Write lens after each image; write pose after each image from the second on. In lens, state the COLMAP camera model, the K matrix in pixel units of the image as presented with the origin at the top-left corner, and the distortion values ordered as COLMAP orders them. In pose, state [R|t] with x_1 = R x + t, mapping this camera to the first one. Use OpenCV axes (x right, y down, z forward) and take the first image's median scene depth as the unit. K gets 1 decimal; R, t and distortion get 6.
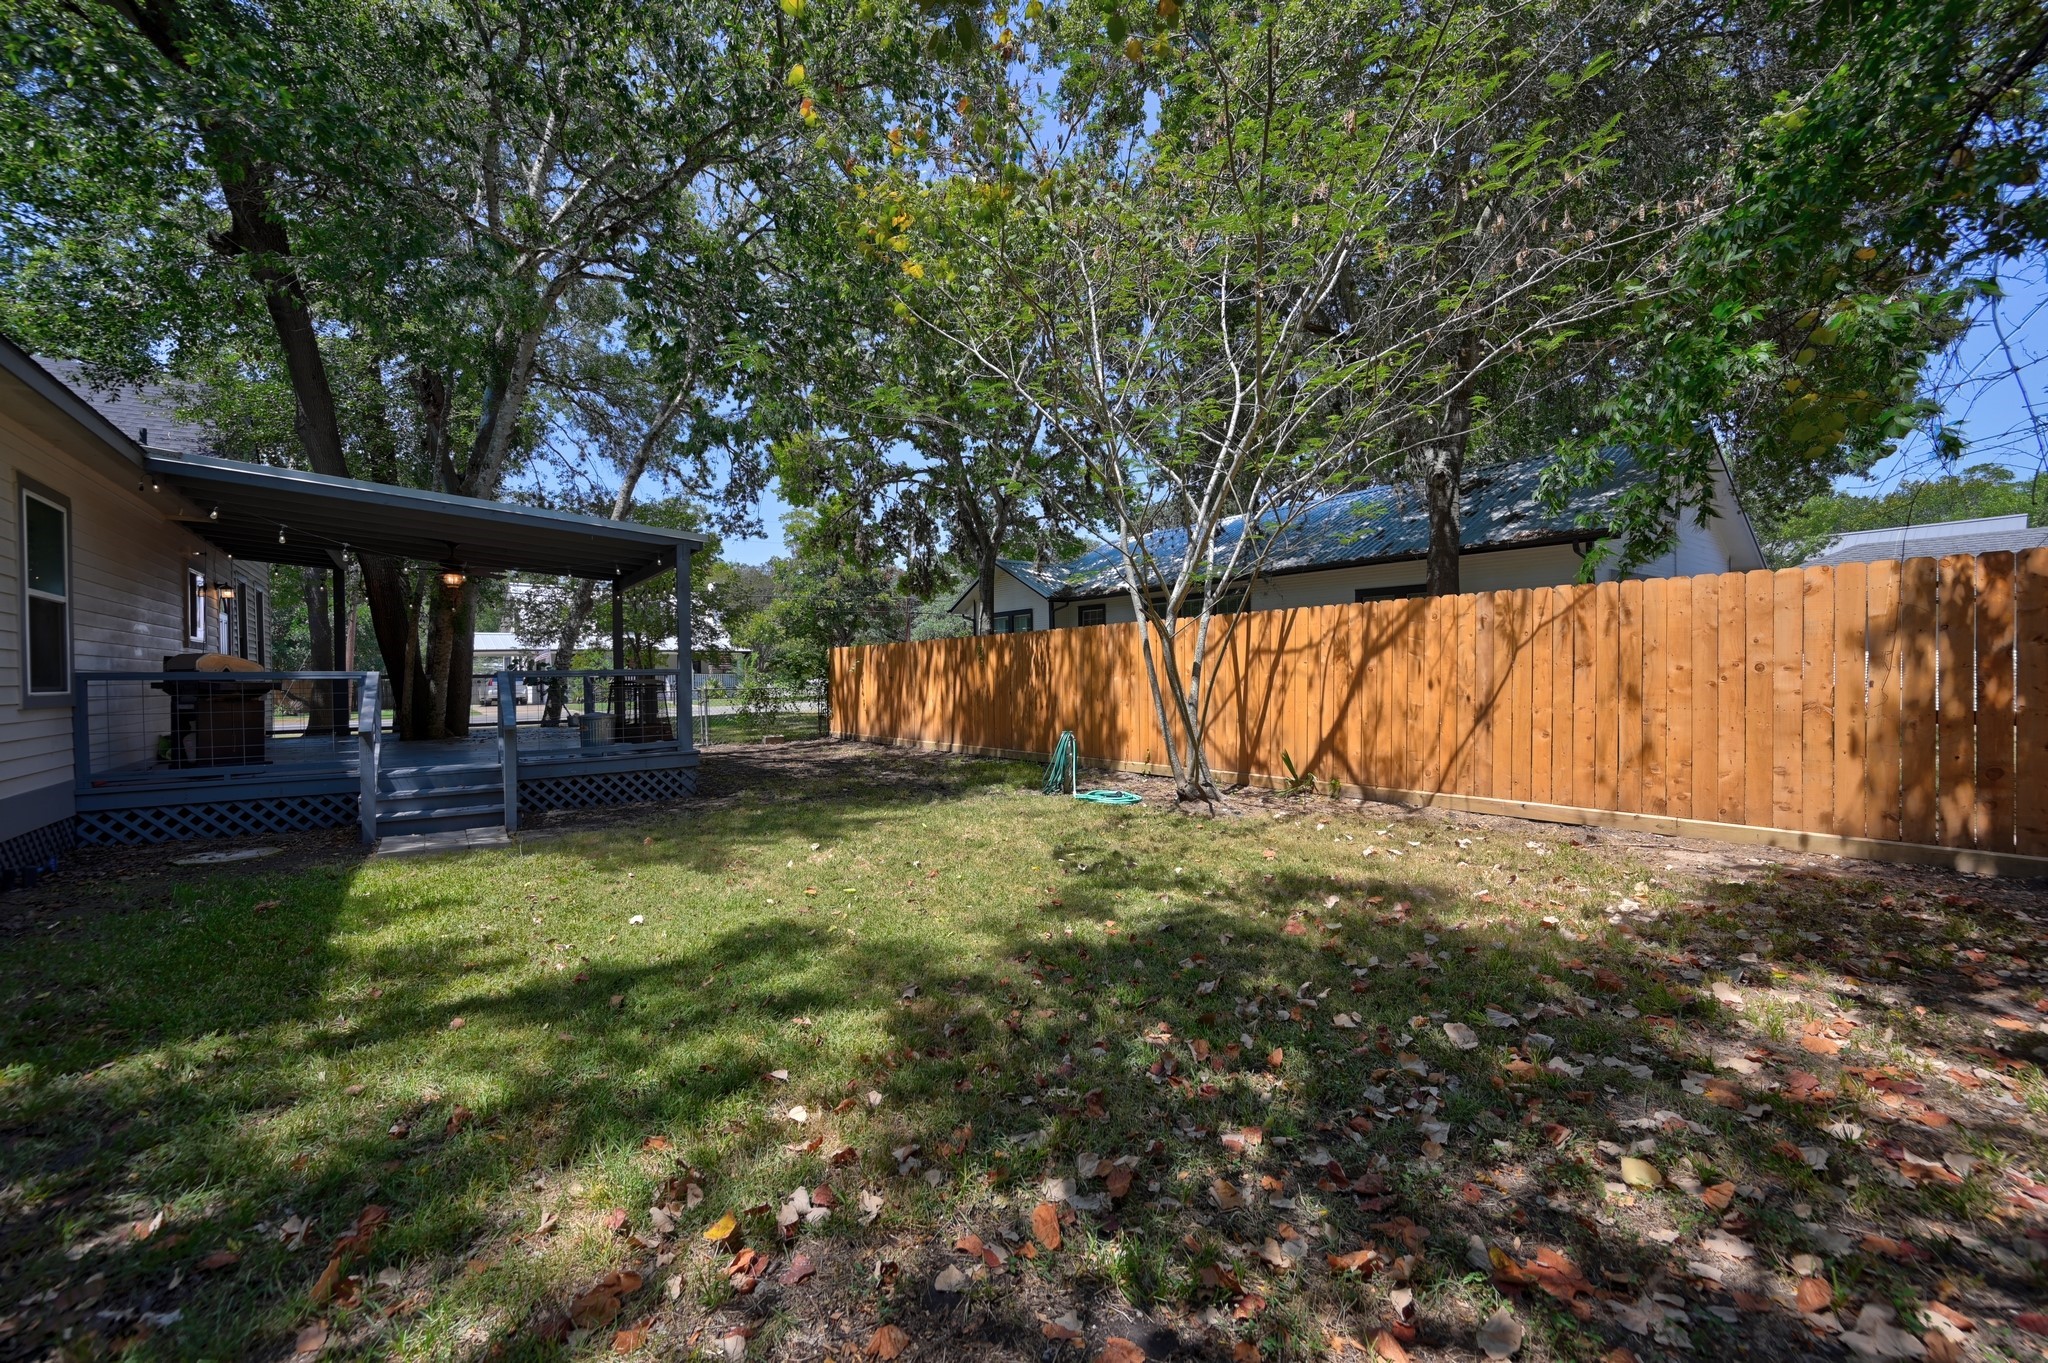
lens RADIAL K [[790.5, 0, 1024.0], [0, 790.5, 681.5], [0, 0, 1]] dist [0.000182, 0.000124]
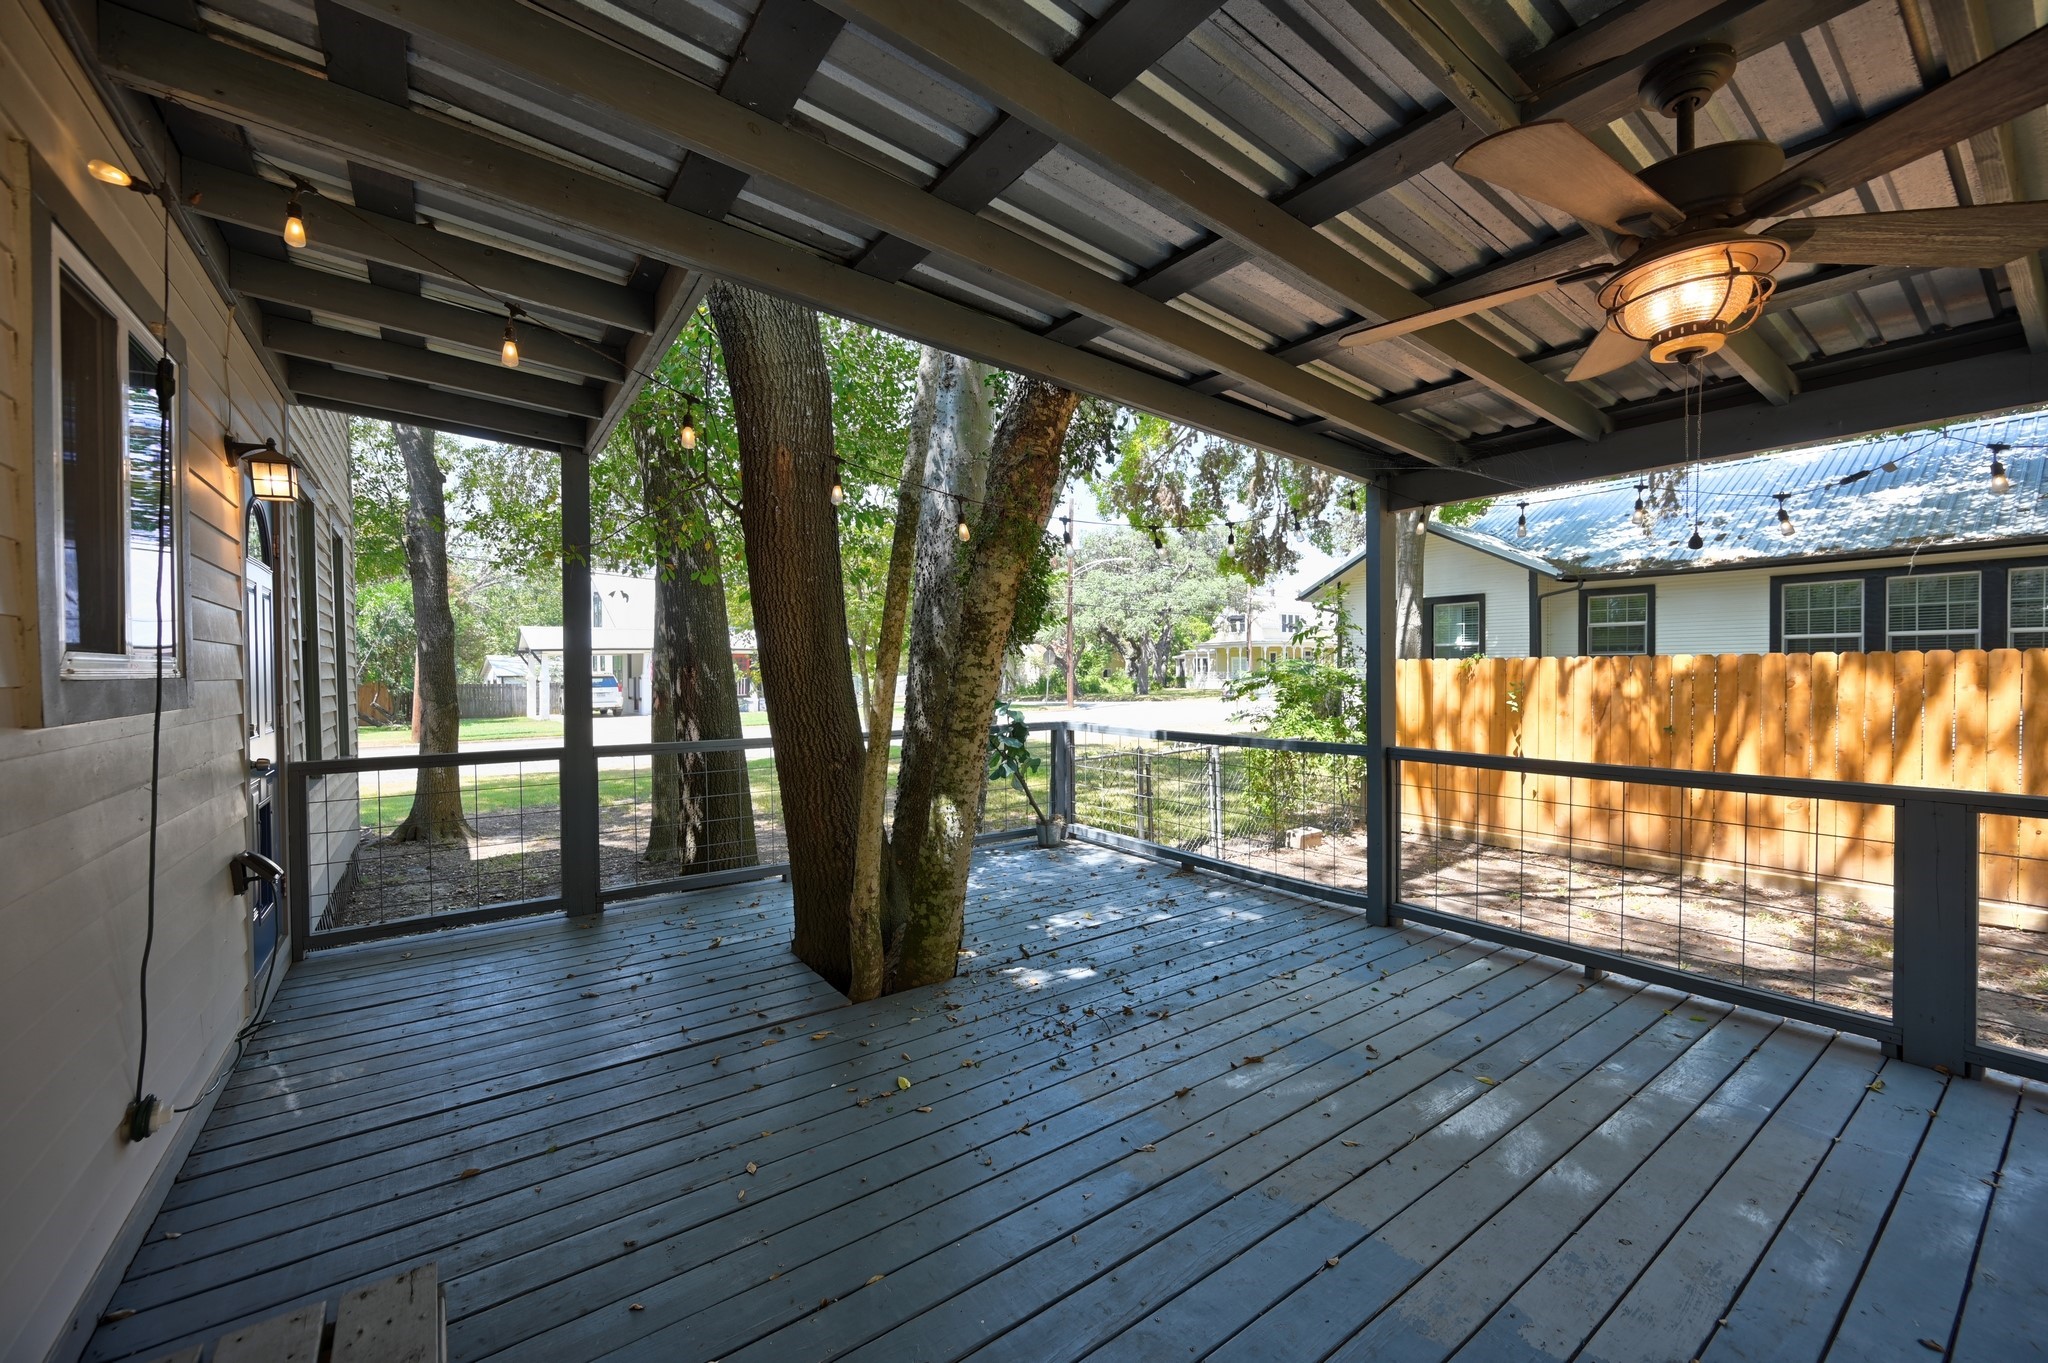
lens RADIAL K [[804.8, 0, 1029.0], [0, 804.8, 678.0], [0, 0, 1]] dist [-0.001788, -0.000097]
pose [[0.999694, 0.004803, -0.024256, -0.710675], [-0.004799, 0.999988, 0.000196, -0.045607], [0.024257, -0.000079, 0.999706, 0.701093]]
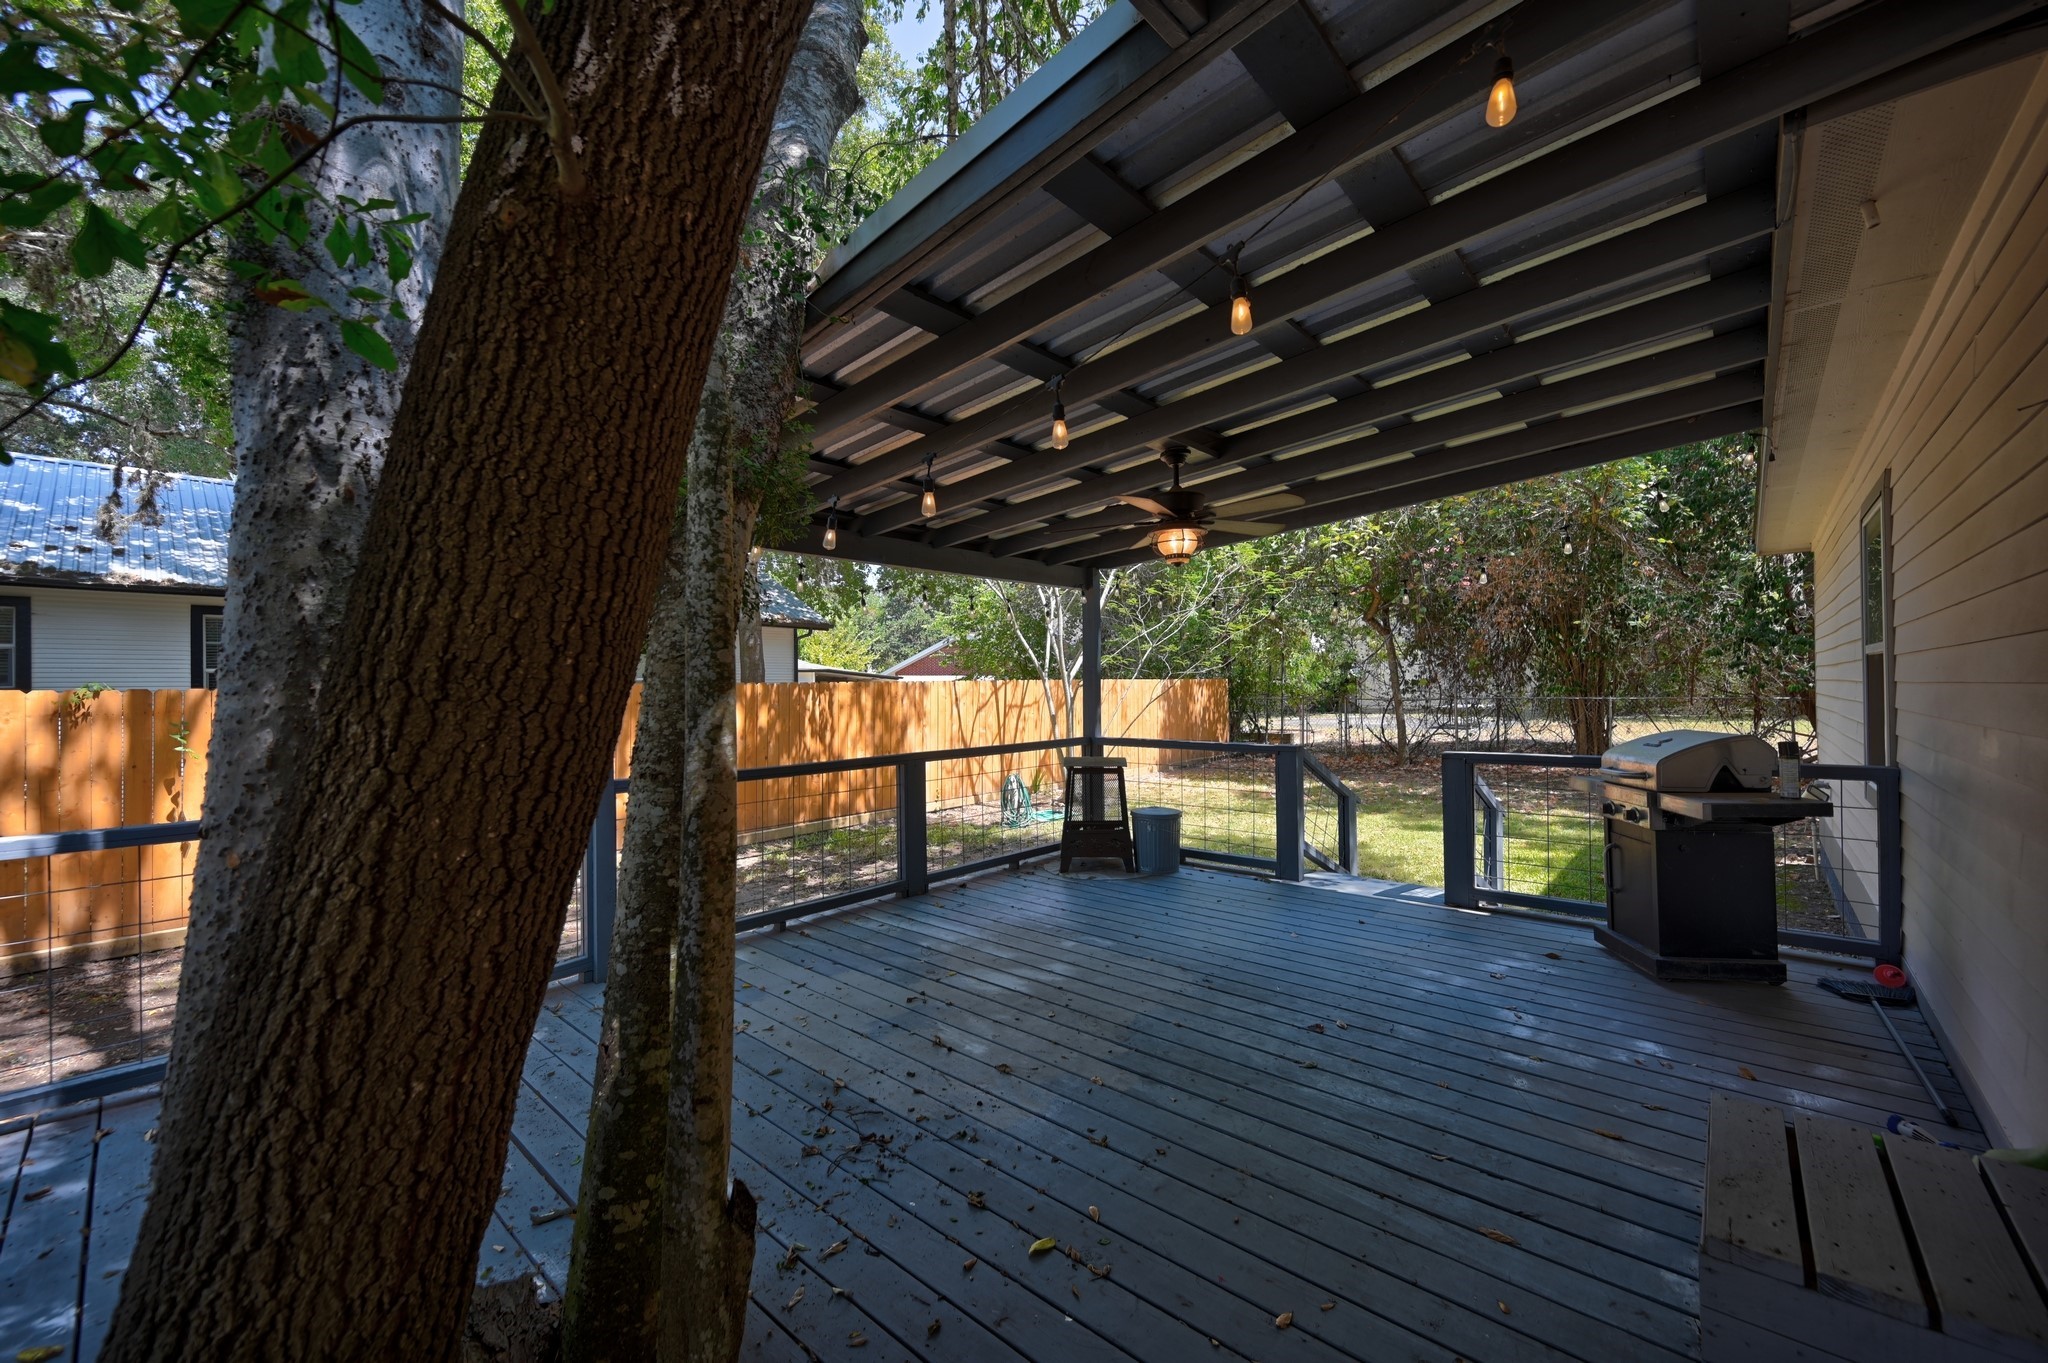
lens RADIAL K [[804.8, 0, 1029.0], [0, 804.8, 678.0], [0, 0, 1]] dist [-0.001788, -0.000097]
pose [[-0.197446, 0.027843, 0.979918, -0.906692], [0.026158, 0.999390, -0.023125, -0.045135], [-0.979965, 0.021067, -0.198054, 0.947297]]
